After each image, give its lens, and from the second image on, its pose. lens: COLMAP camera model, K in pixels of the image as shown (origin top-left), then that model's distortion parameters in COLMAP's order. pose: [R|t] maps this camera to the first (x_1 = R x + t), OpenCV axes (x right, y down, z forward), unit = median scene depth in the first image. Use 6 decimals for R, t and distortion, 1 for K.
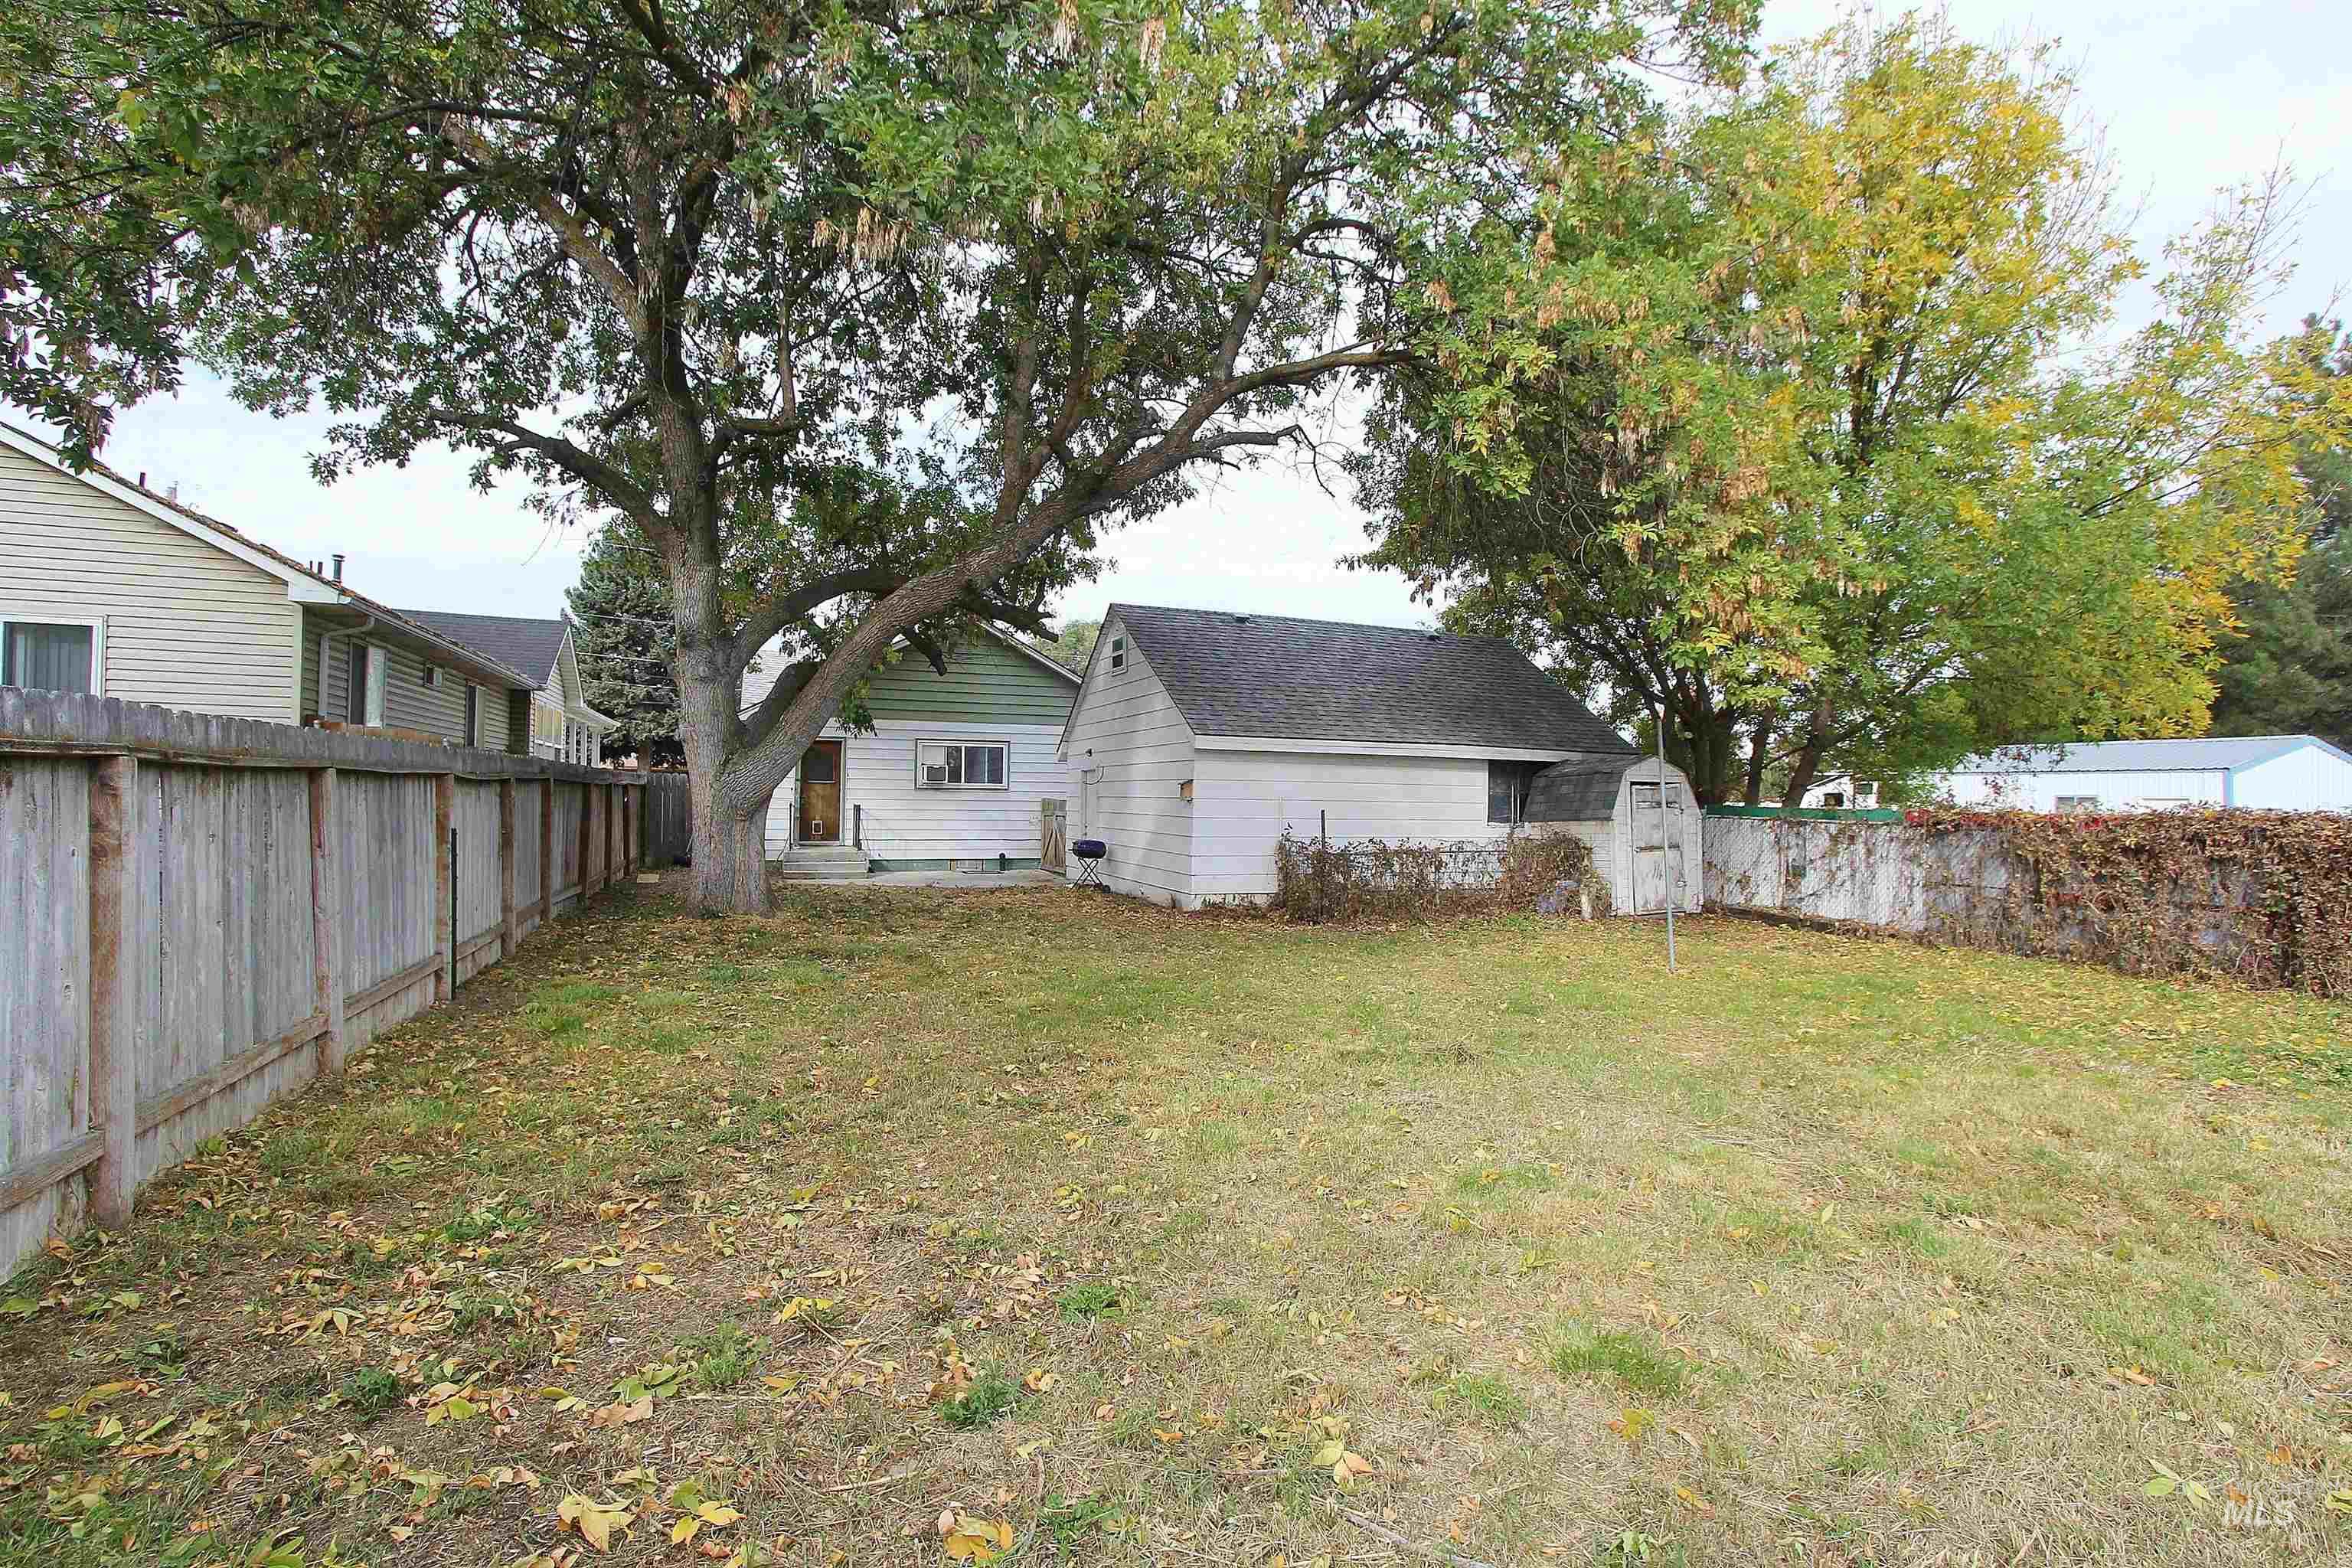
lens RADIAL K [[1086.7, 0, 1184.0], [0, 1086.7, 796.0], [0, 0, 1]] dist [-0.006275, 0.002093]
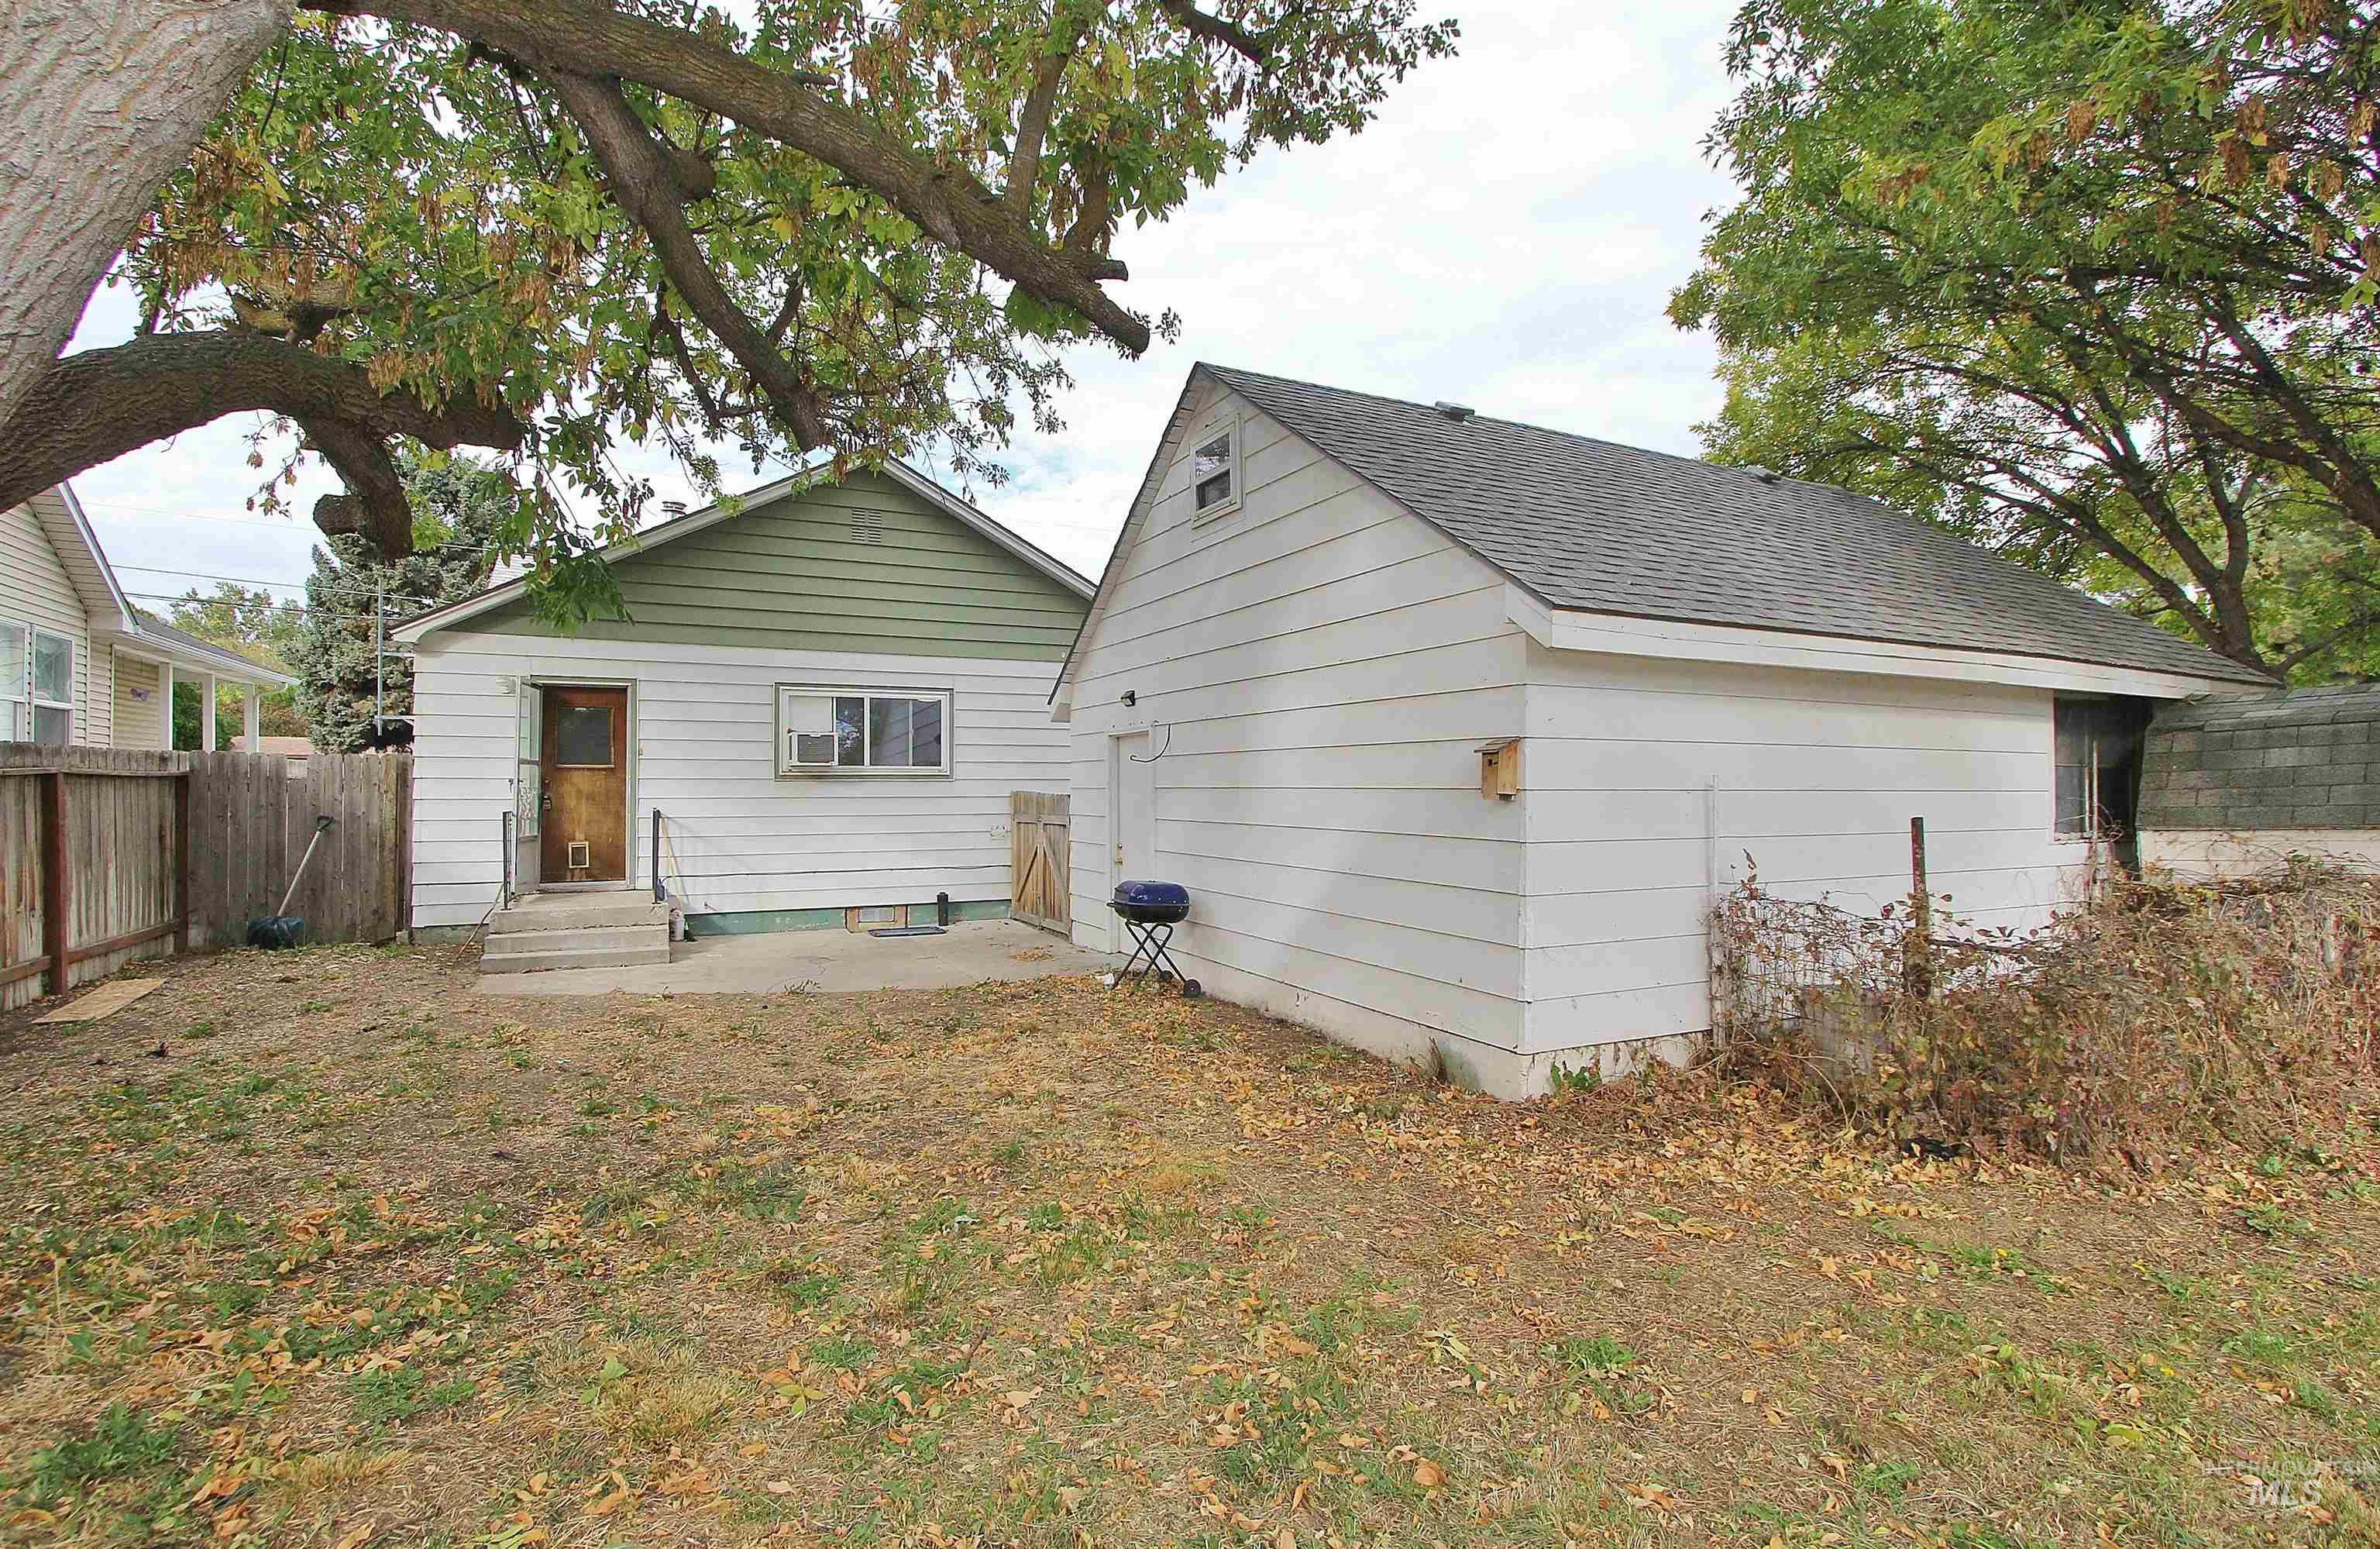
lens RADIAL K [[1127.6, 0, 1186.8], [0, 1127.6, 767.7], [0, 0, 1]] dist [-0.004155, -0.000180]
pose [[0.996671, -0.013277, 0.080438, -0.096884], [0.014410, 0.999805, -0.013520, -0.001209], [-0.080243, 0.014634, 0.996668, 0.460914]]
